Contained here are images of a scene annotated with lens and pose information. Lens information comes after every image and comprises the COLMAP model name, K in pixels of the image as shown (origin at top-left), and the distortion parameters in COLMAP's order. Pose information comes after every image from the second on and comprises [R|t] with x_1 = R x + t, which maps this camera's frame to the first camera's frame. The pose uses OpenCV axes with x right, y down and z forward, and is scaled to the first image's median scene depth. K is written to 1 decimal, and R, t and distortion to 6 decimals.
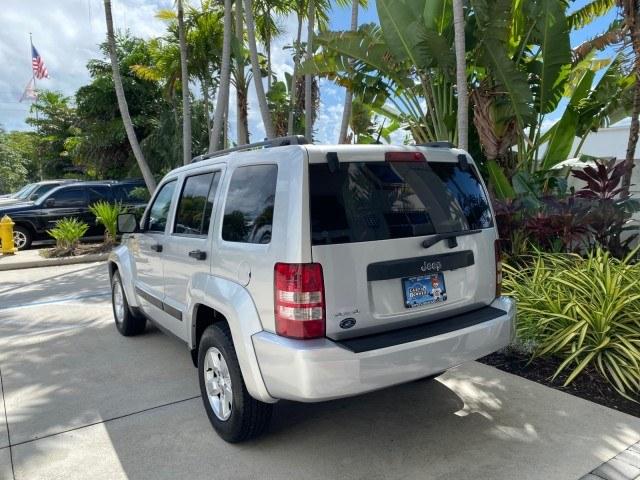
lens RADIAL K [[493.2, 0, 318.4], [0, 493.2, 238.8], [0, 0, 1]] dist [0.006828, -0.000670]
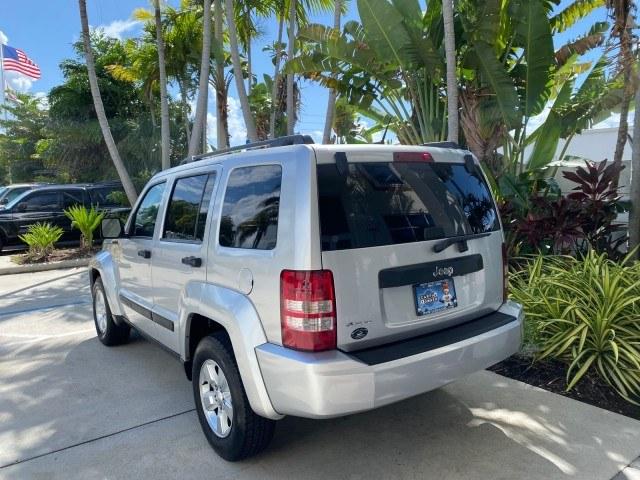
lens RADIAL K [[491.5, 0, 318.5], [0, 491.5, 239.1], [0, 0, 1]] dist [0.009374, 0.002112]
pose [[0.998837, -0.007613, 0.047615, -0.038177], [0.007852, 0.999958, -0.004821, -0.002994], [-0.047577, 0.005190, 0.998854, 0.040486]]
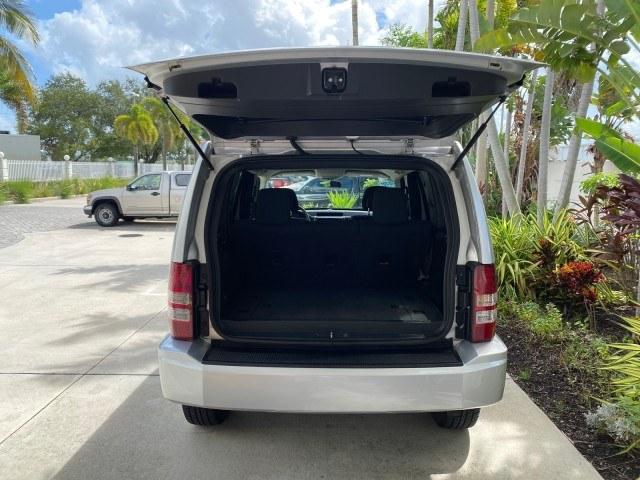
lens RADIAL K [[495.5, 0, 318.8], [0, 495.5, 237.8], [0, 0, 1]] dist [0.005215, 0.006277]
pose [[0.822594, 0.088809, -0.561652, 0.452180], [-0.078625, 0.996005, 0.042336, -0.038197], [0.563168, 0.009334, 0.826290, 0.202889]]
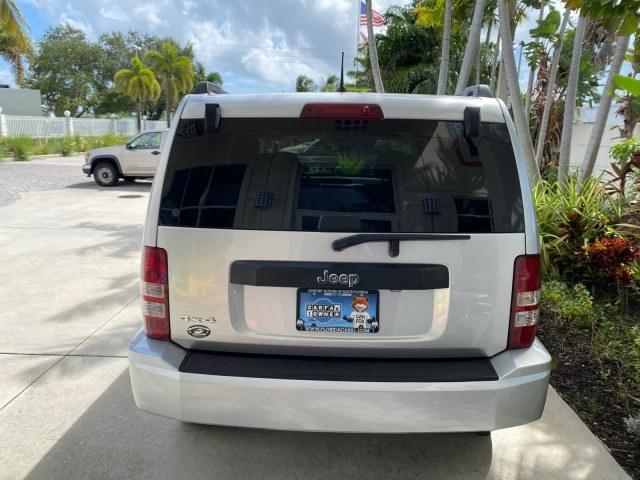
lens RADIAL K [[498.3, 0, 319.7], [0, 498.3, 239.7], [0, 0, 1]] dist [0.002998, 0.001277]
pose [[0.814573, 0.146575, -0.561237, 0.390162], [-0.091723, 0.987922, 0.124885, -0.052710], [0.572763, -0.050249, 0.818179, 0.294356]]
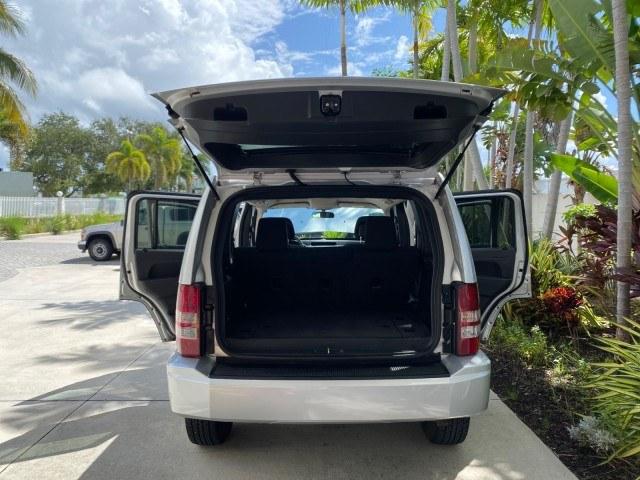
lens RADIAL K [[495.5, 0, 318.8], [0, 495.5, 237.8], [0, 0, 1]] dist [0.005215, 0.006277]
pose [[0.832859, 0.043206, -0.551796, 0.478513], [-0.070360, 0.997125, -0.028124, -0.025212], [0.548995, 0.062248, 0.833505, 0.152833]]
